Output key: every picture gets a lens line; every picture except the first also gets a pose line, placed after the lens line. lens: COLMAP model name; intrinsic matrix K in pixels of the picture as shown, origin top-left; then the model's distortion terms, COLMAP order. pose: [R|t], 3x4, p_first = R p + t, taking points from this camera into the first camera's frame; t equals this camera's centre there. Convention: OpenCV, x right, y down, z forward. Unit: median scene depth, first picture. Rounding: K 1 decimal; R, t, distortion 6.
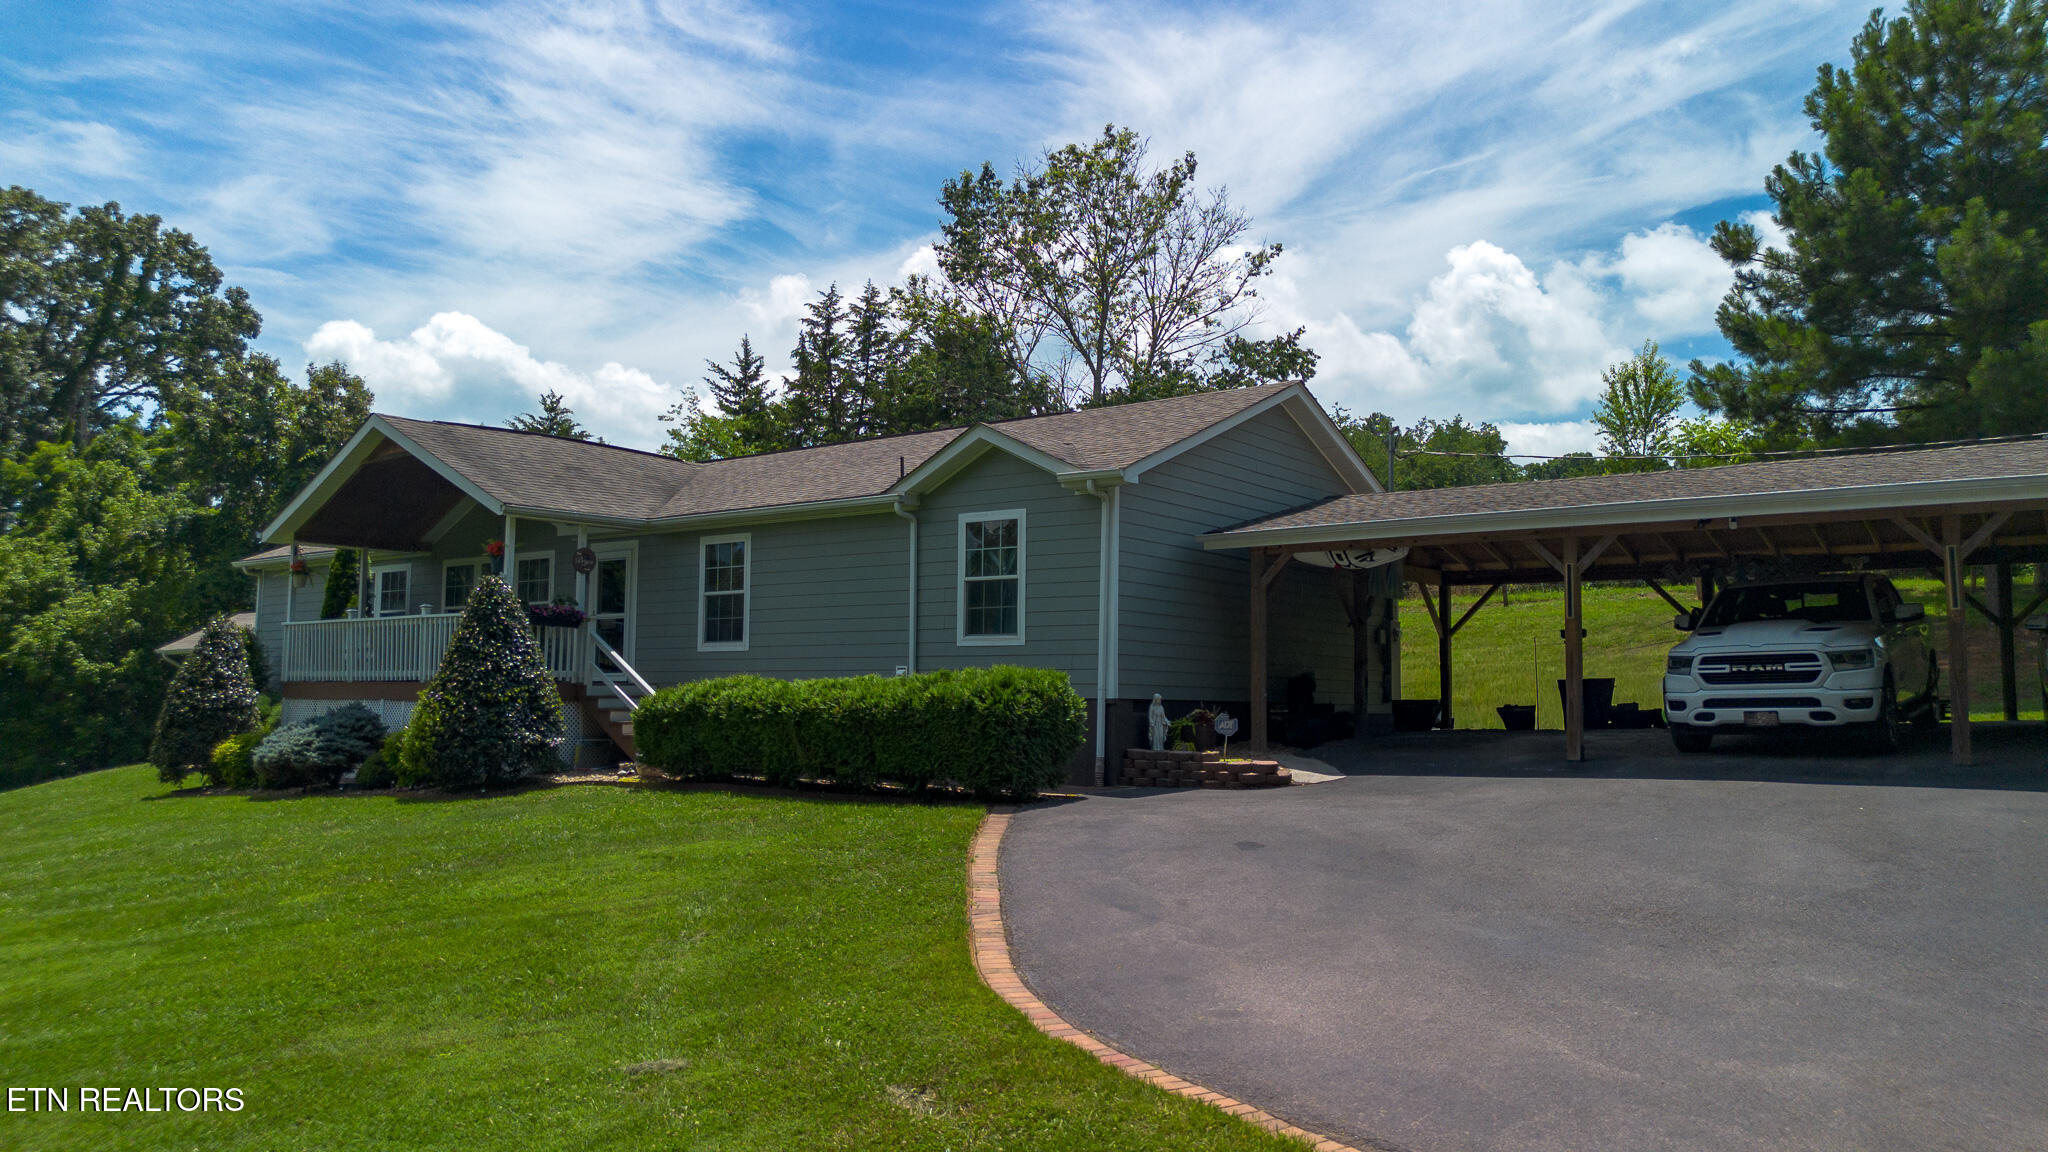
lens RADIAL K [[1517.5, 0, 1024.9], [0, 1517.5, 577.8], [0, 0, 1]] dist [0.012776, -0.014172]
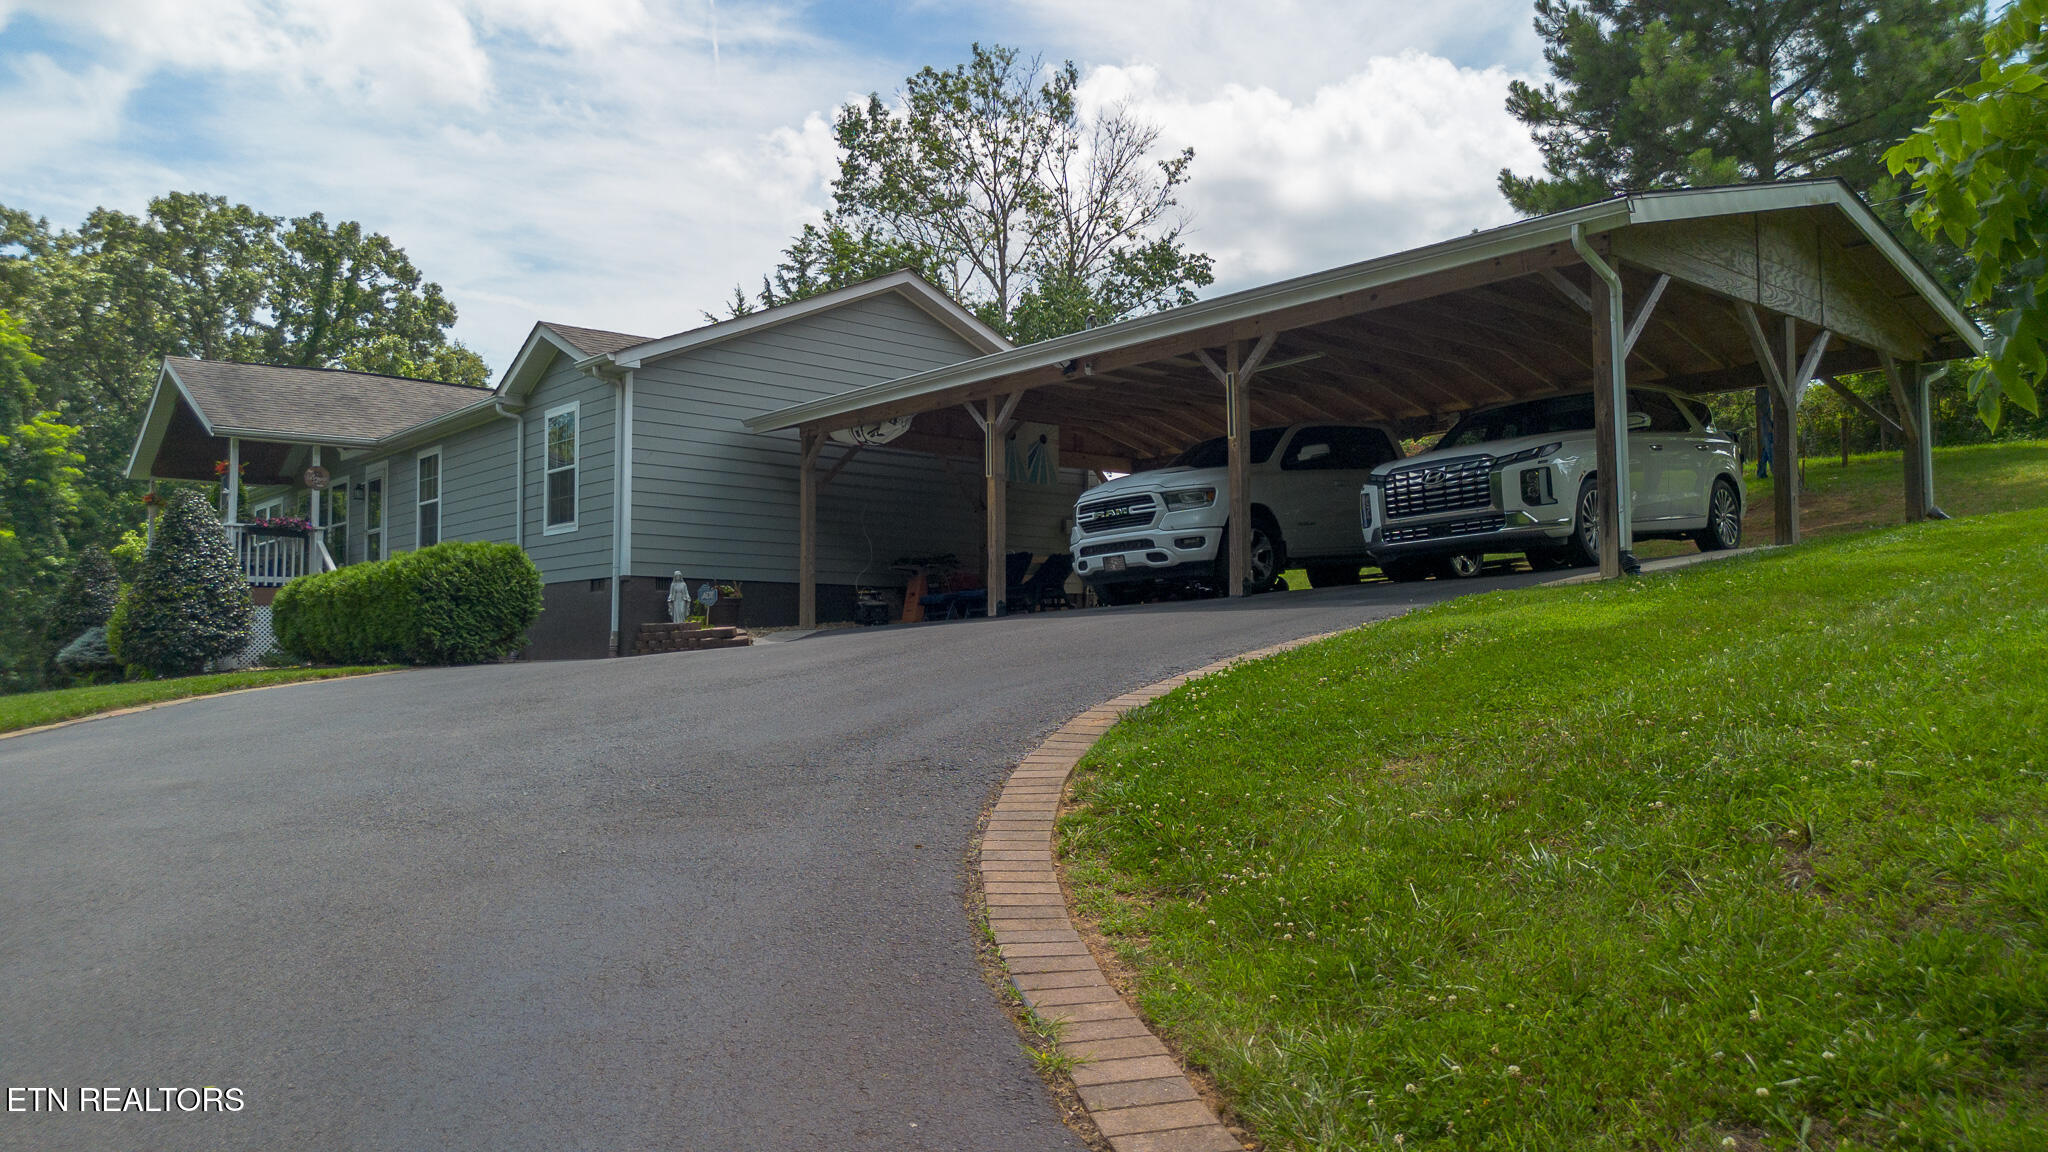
lens RADIAL K [[1517.5, 0, 1019.5], [0, 1517.5, 579.3], [0, 0, 1]] dist [0.012776, -0.014172]
pose [[0.976296, -0.027690, -0.214661, 0.280567], [0.032732, 0.999265, 0.019966, 0.035868], [0.213950, -0.026519, 0.976485, 0.014885]]
